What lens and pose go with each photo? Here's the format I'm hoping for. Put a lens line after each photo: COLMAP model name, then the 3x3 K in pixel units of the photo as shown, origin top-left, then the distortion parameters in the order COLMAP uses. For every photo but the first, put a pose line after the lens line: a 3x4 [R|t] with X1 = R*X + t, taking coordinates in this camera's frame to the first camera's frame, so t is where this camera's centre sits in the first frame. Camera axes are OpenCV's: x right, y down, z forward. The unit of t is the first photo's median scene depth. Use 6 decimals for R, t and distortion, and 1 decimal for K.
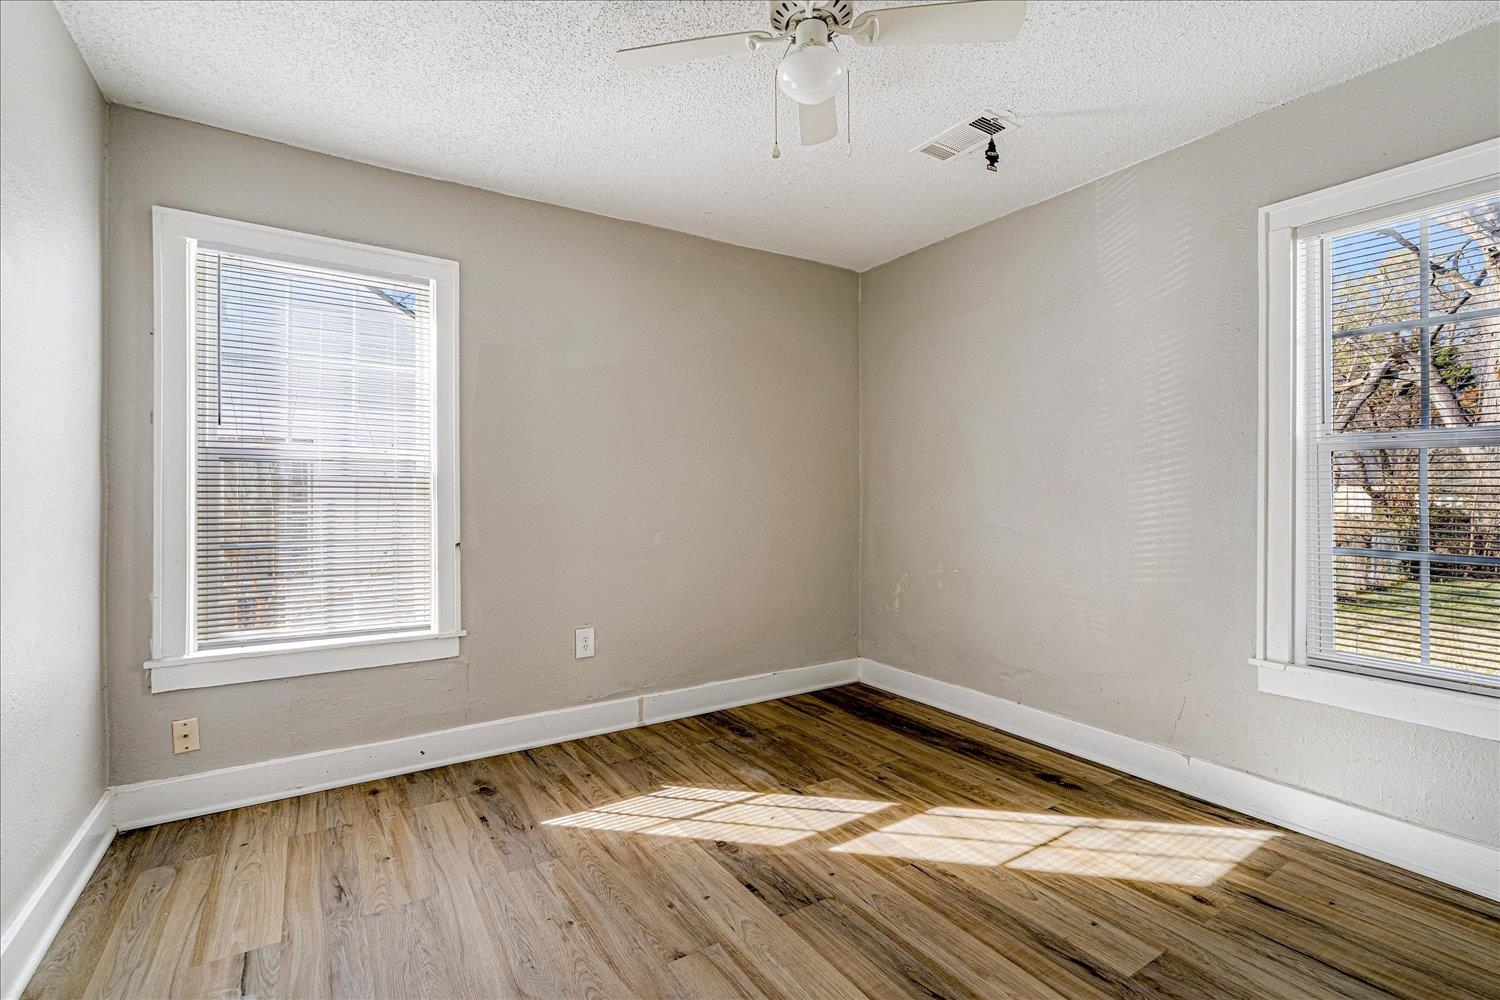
lens RADIAL K [[687.4, 0, 750.1], [0, 687.4, 496.4], [0, 0, 1]] dist [-0.002793, 0.001210]
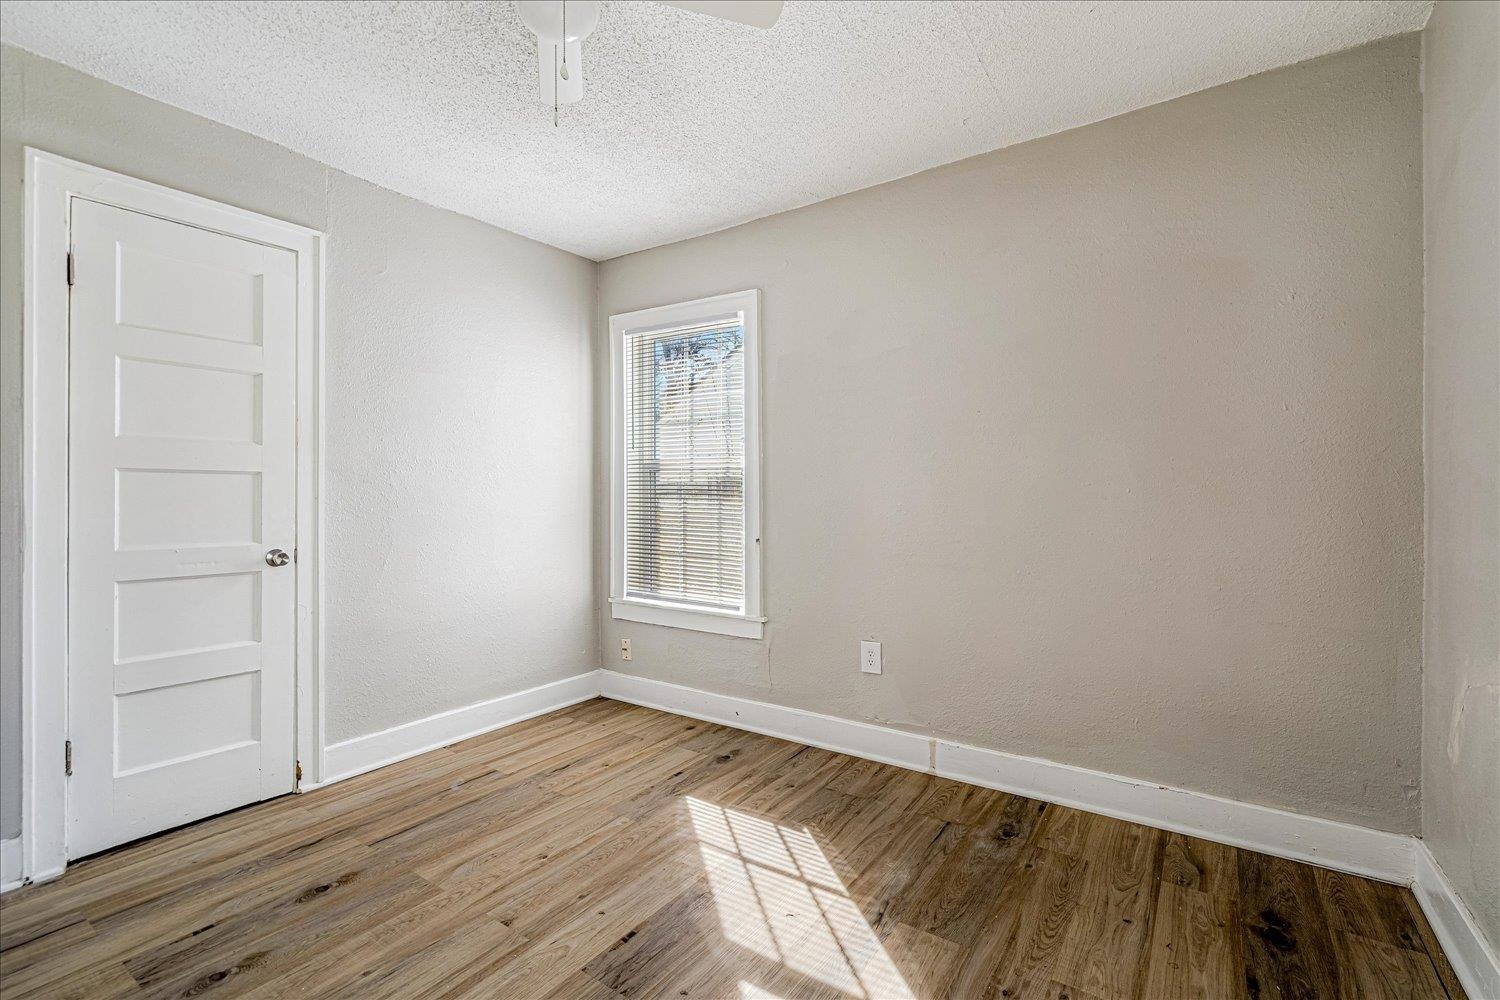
lens RADIAL K [[677.9, 0, 741.0], [0, 677.9, 499.2], [0, 0, 1]] dist [-0.001480, 0.000773]
pose [[0.369127, 0.004389, -0.929368, 0.644293], [-0.001910, 0.999990, 0.003964, -0.002240], [0.929377, 0.000312, 0.369132, 0.601018]]
